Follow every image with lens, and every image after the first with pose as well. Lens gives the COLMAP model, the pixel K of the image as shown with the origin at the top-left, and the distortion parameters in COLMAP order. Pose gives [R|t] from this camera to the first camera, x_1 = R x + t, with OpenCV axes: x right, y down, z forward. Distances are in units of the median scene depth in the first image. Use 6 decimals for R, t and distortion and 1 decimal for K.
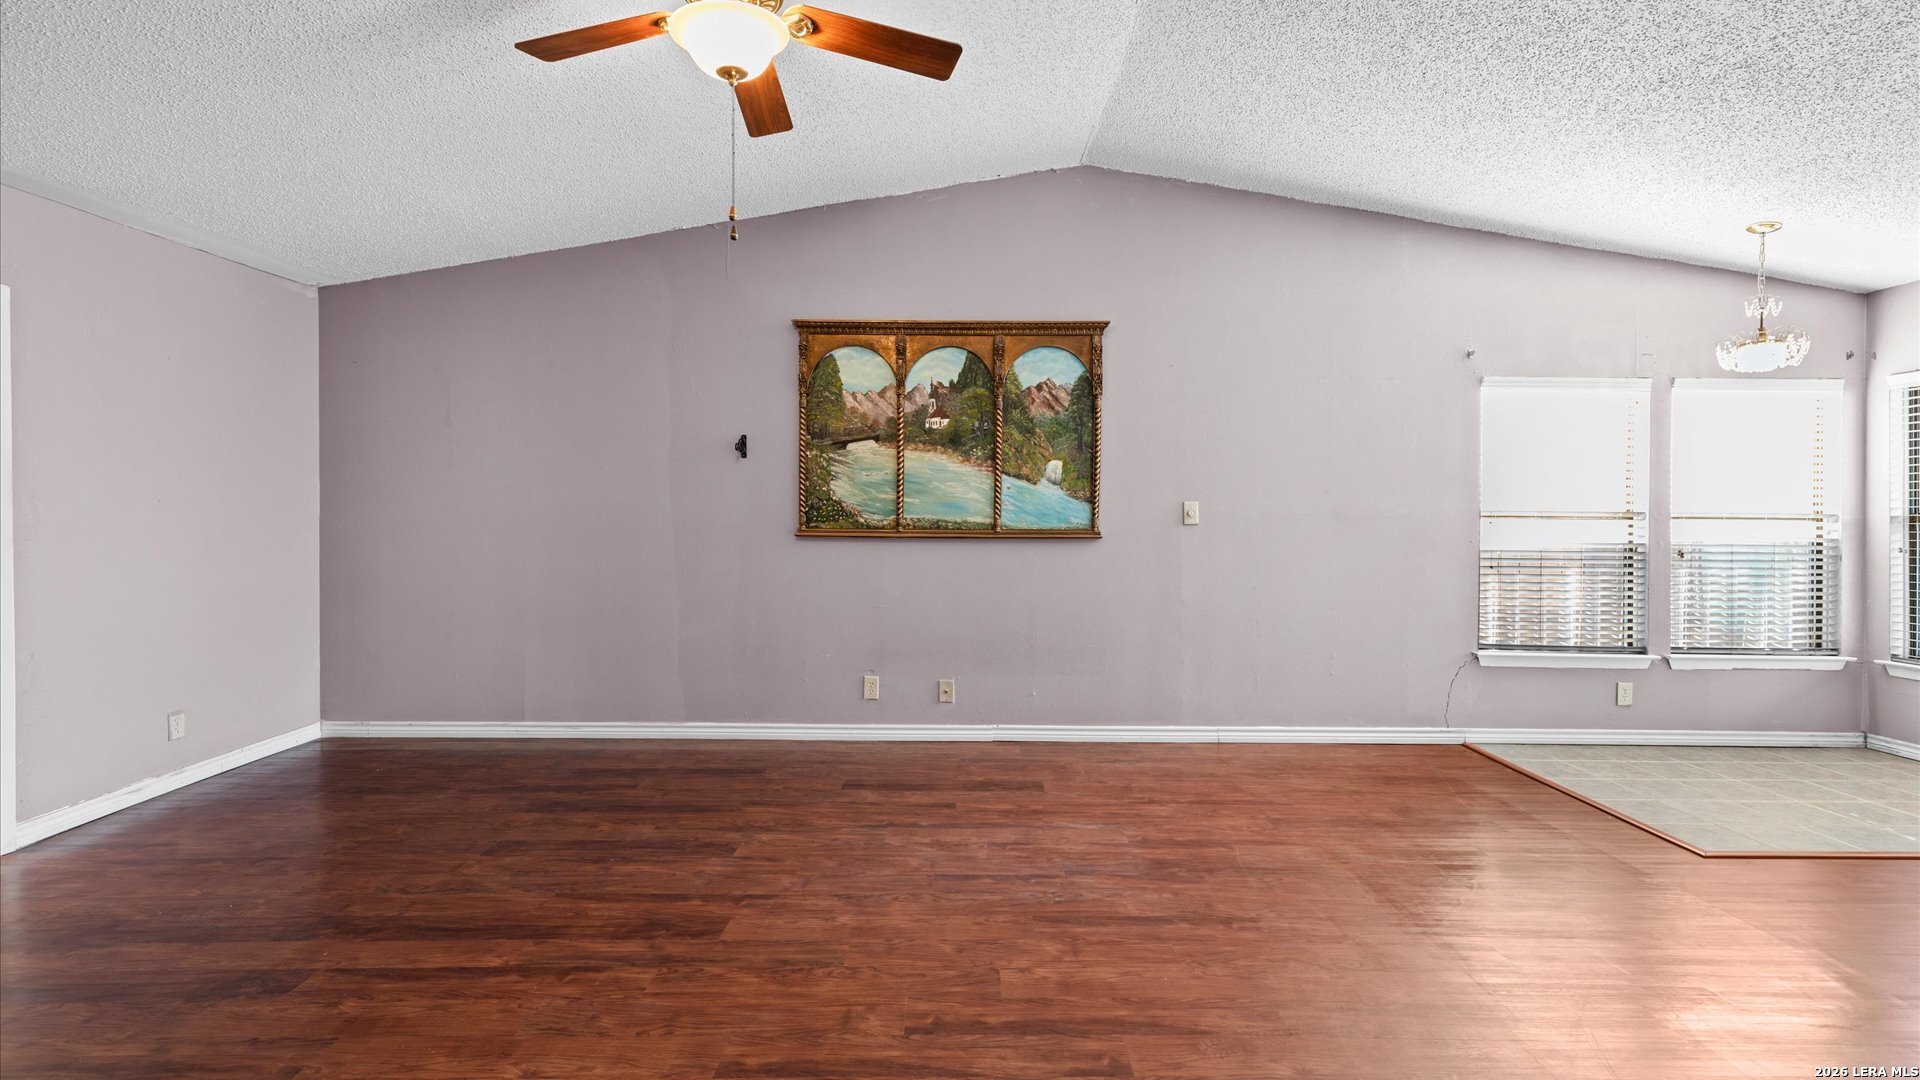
lens RADIAL K [[864.7, 0, 956.3], [0, 864.7, 537.3], [0, 0, 1]] dist [-0.000770, -0.000181]
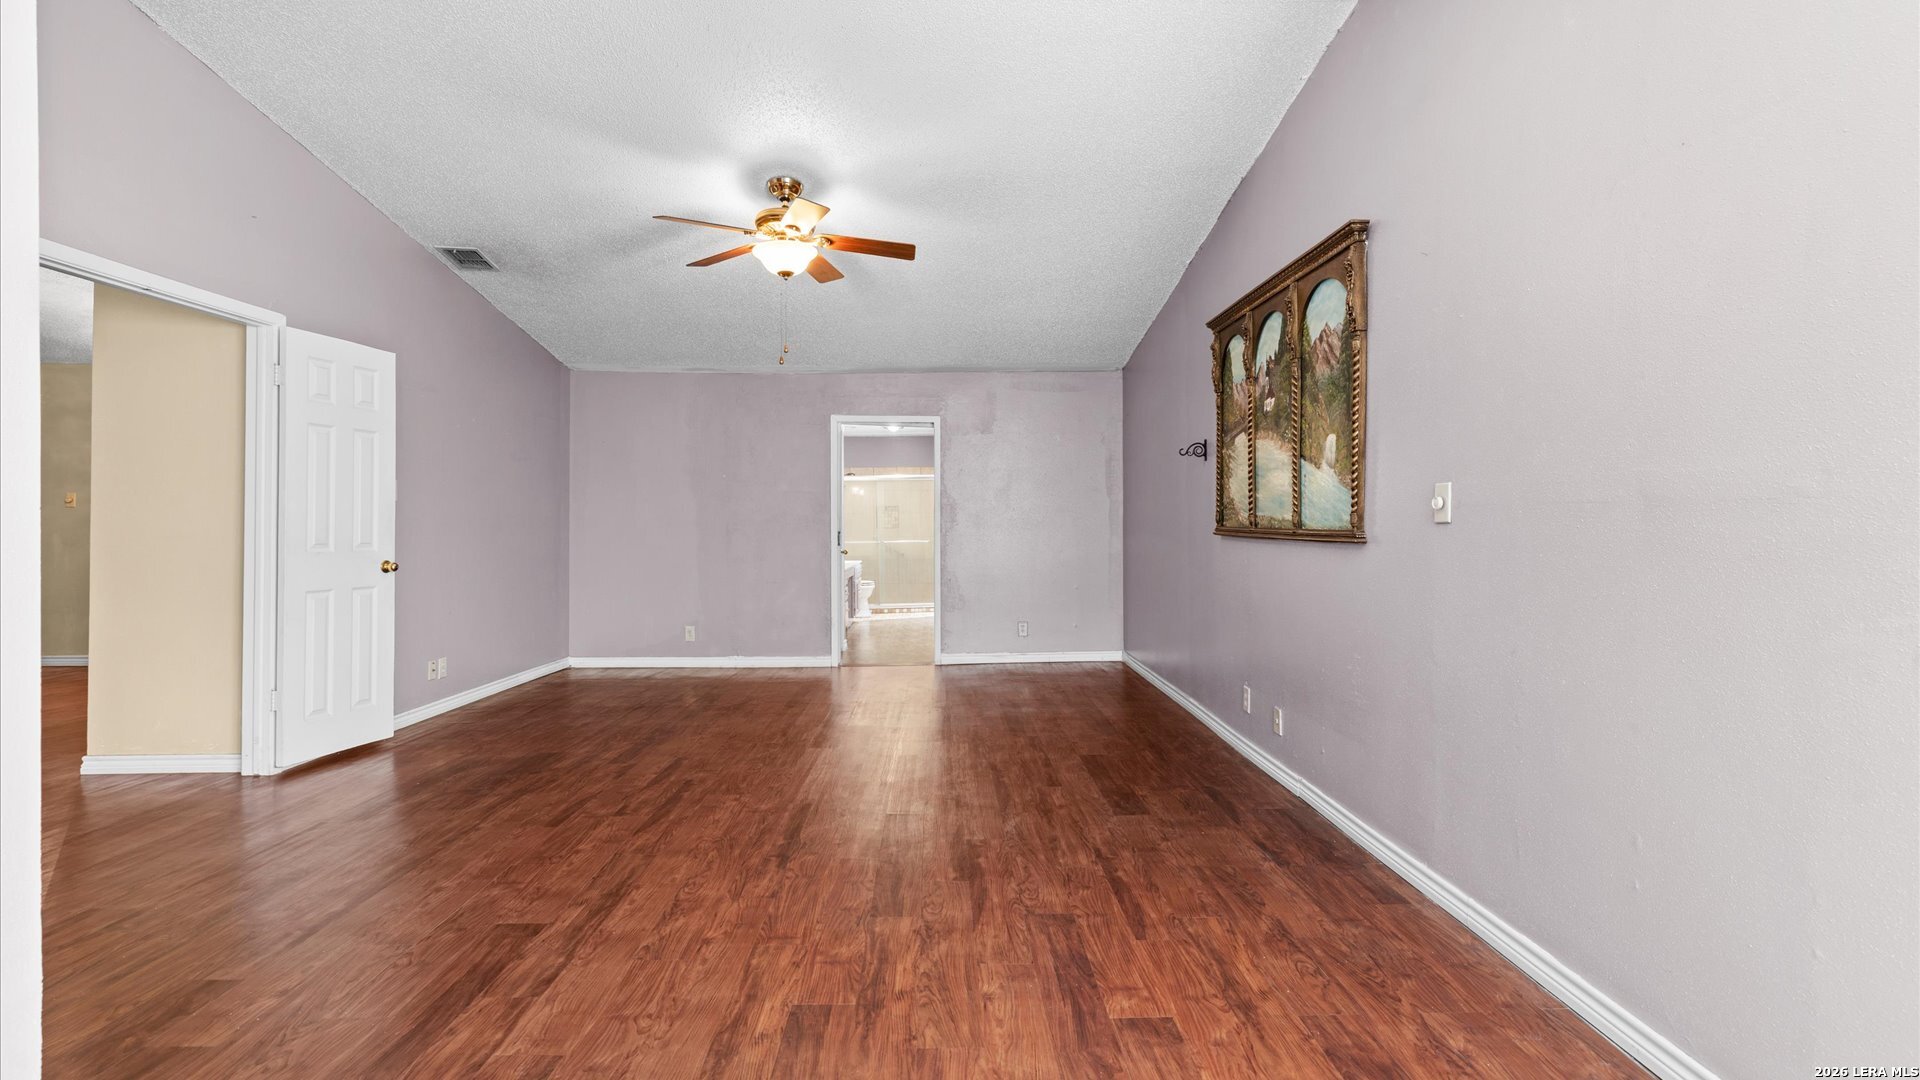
lens RADIAL K [[902.7, 0, 960.0], [0, 902.7, 540.0], [0, 0, 1]] dist [0.000857, 0.000008]
pose [[0.044857, 0.023709, -0.998712, 0.931321], [-0.030697, 0.999279, 0.022344, -0.008399], [0.998522, 0.029655, 0.045553, 0.716190]]
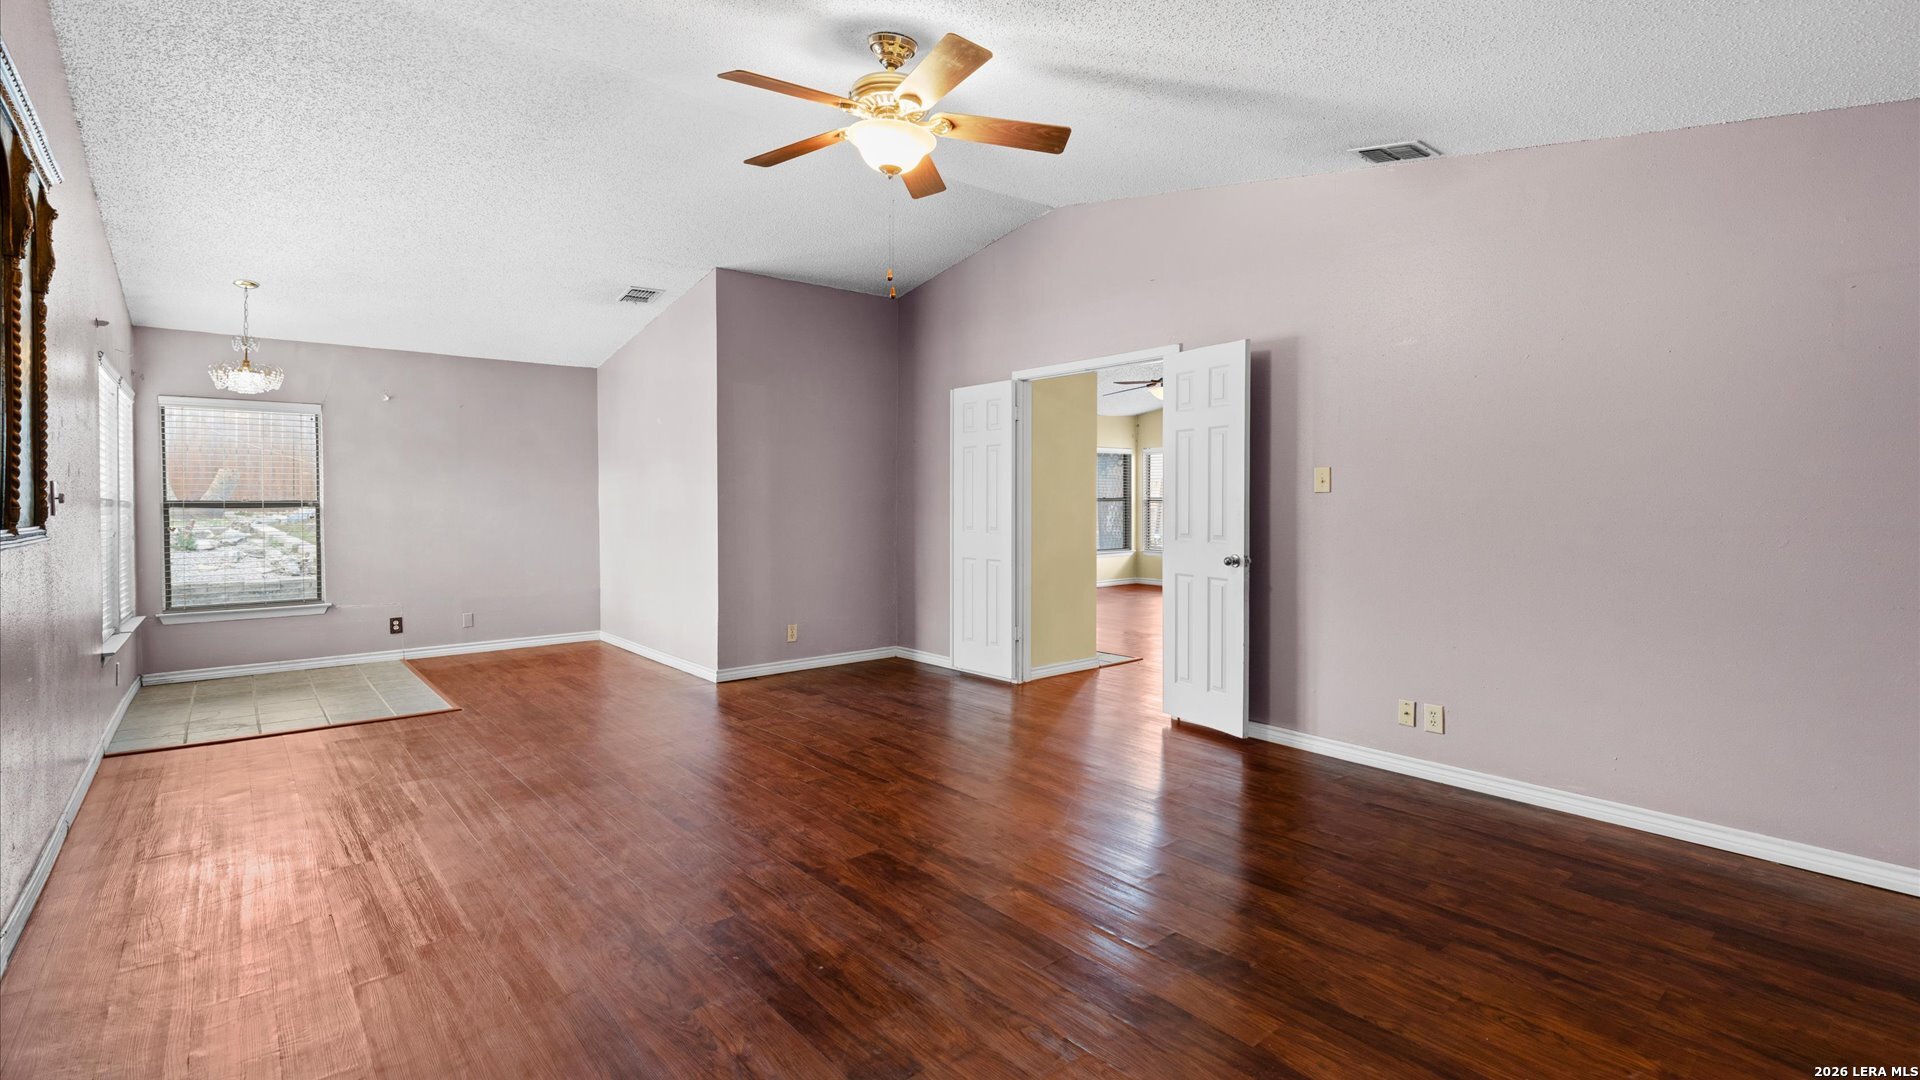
lens RADIAL K [[864.7, 0, 956.3], [0, 864.7, 537.3], [0, 0, 1]] dist [-0.000770, -0.000181]
pose [[-0.658382, -0.028923, 0.752128, -0.744597], [0.013017, 0.998674, 0.049799, -0.023961], [-0.752571, 0.042577, -0.657133, 1.007894]]
